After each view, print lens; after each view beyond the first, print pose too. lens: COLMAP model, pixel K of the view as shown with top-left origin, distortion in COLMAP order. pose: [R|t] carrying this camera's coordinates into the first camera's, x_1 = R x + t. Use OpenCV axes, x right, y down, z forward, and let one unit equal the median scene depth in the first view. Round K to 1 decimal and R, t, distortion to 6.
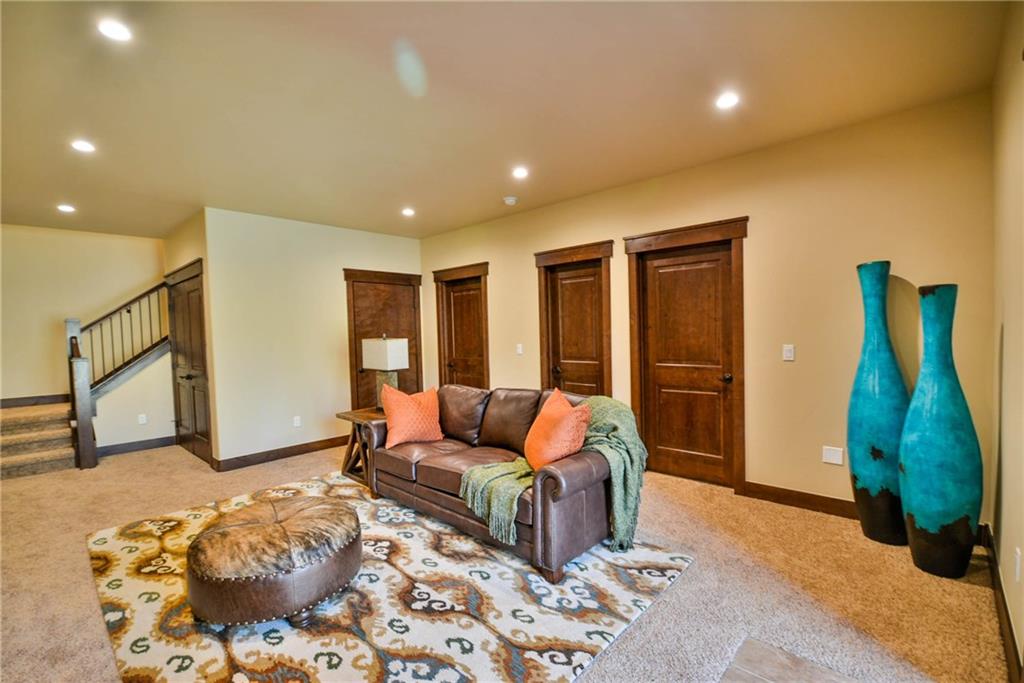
lens RADIAL K [[451.5, 0, 511.2], [0, 451.5, 346.5], [0, 0, 1]] dist [0.009572, -0.009845]
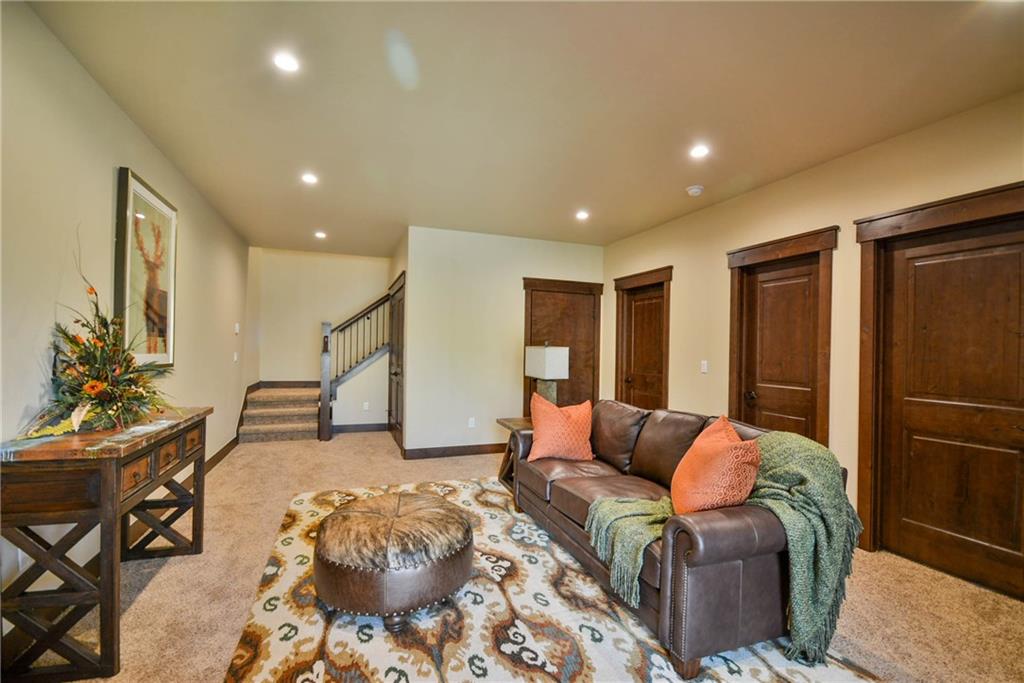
lens RADIAL K [[451.5, 0, 511.2], [0, 451.5, 346.5], [0, 0, 1]] dist [0.009572, -0.009845]
pose [[0.895619, 0.040062, -0.443015, 0.106368], [-0.056448, 0.998120, -0.023858, 0.013538], [0.441226, 0.046375, 0.896197, 0.138054]]
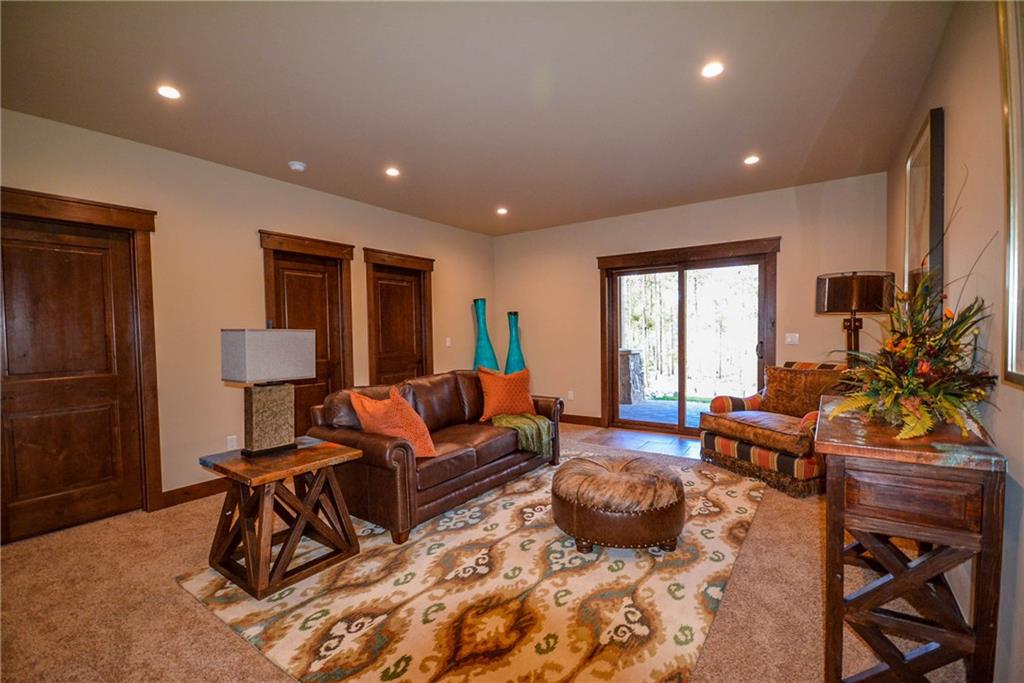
lens RADIAL K [[451.5, 0, 511.2], [0, 451.5, 346.5], [0, 0, 1]] dist [0.009572, -0.009845]
pose [[-0.153737, -0.001425, 0.988111, -1.186975], [0.055305, 0.998419, 0.010045, 0.023707], [-0.986563, 0.056192, -0.153415, 1.036086]]
